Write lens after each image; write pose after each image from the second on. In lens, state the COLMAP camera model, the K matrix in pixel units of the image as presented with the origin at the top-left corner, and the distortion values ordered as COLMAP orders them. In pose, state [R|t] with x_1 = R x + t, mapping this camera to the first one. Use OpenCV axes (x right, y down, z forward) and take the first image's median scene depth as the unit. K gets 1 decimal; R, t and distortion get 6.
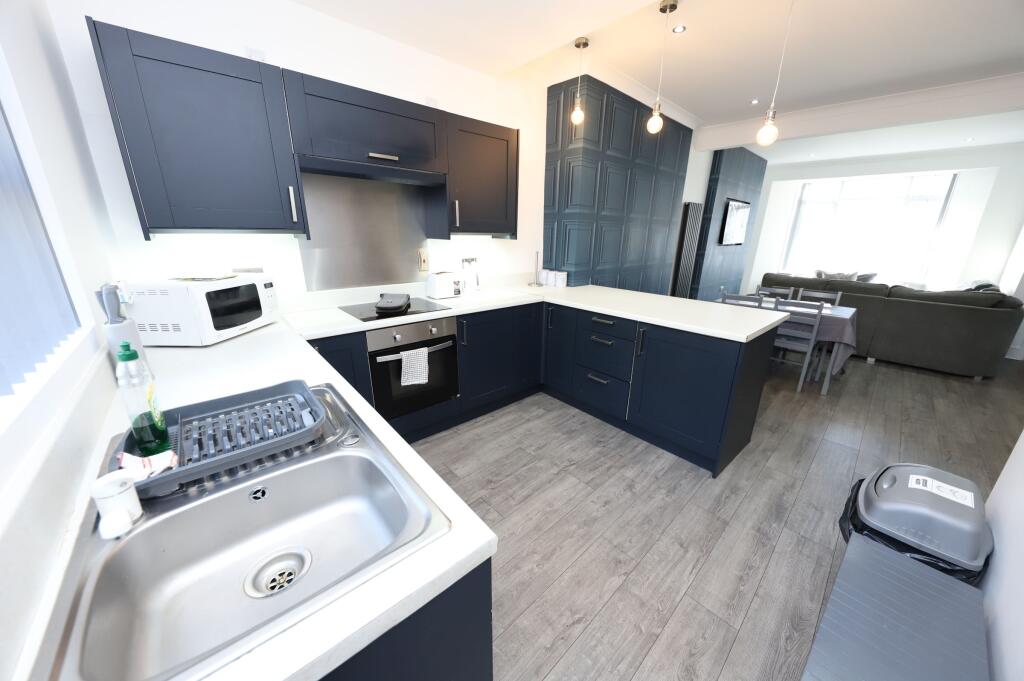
lens RADIAL K [[352.2, 0, 518.5], [0, 352.2, 341.0], [0, 0, 1]] dist [0.013918, -0.006940]
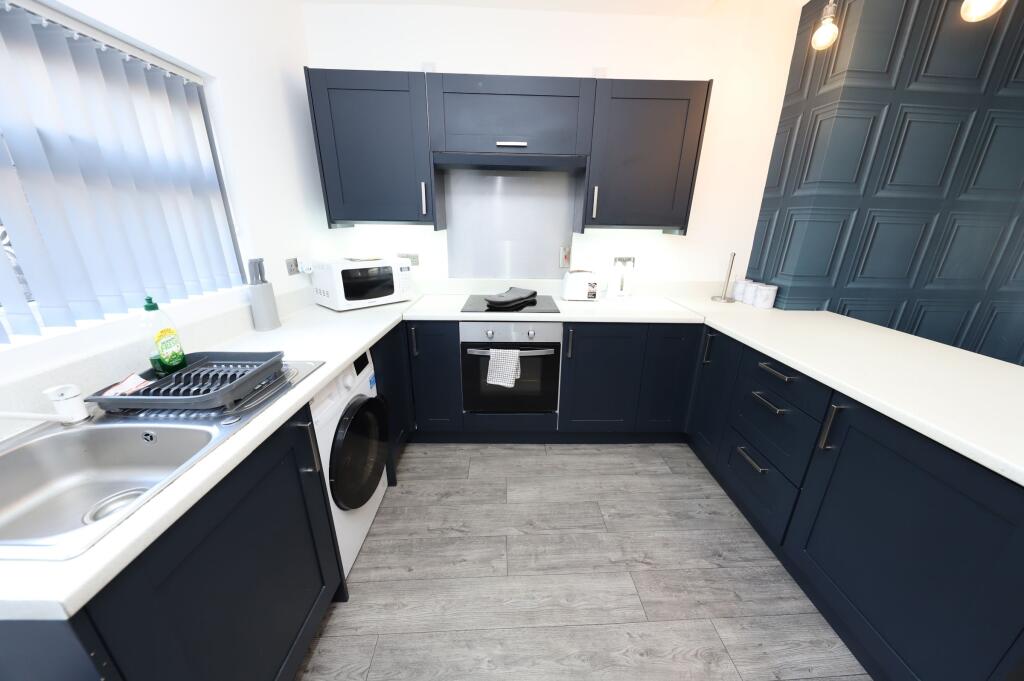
lens RADIAL K [[352.2, 0, 518.5], [0, 352.2, 341.0], [0, 0, 1]] dist [0.013918, -0.006940]
pose [[0.760905, 0.203858, -0.616007, 0.270788], [-0.199004, 0.976931, 0.077485, -0.068415], [0.617592, 0.063629, 0.783920, 0.251740]]
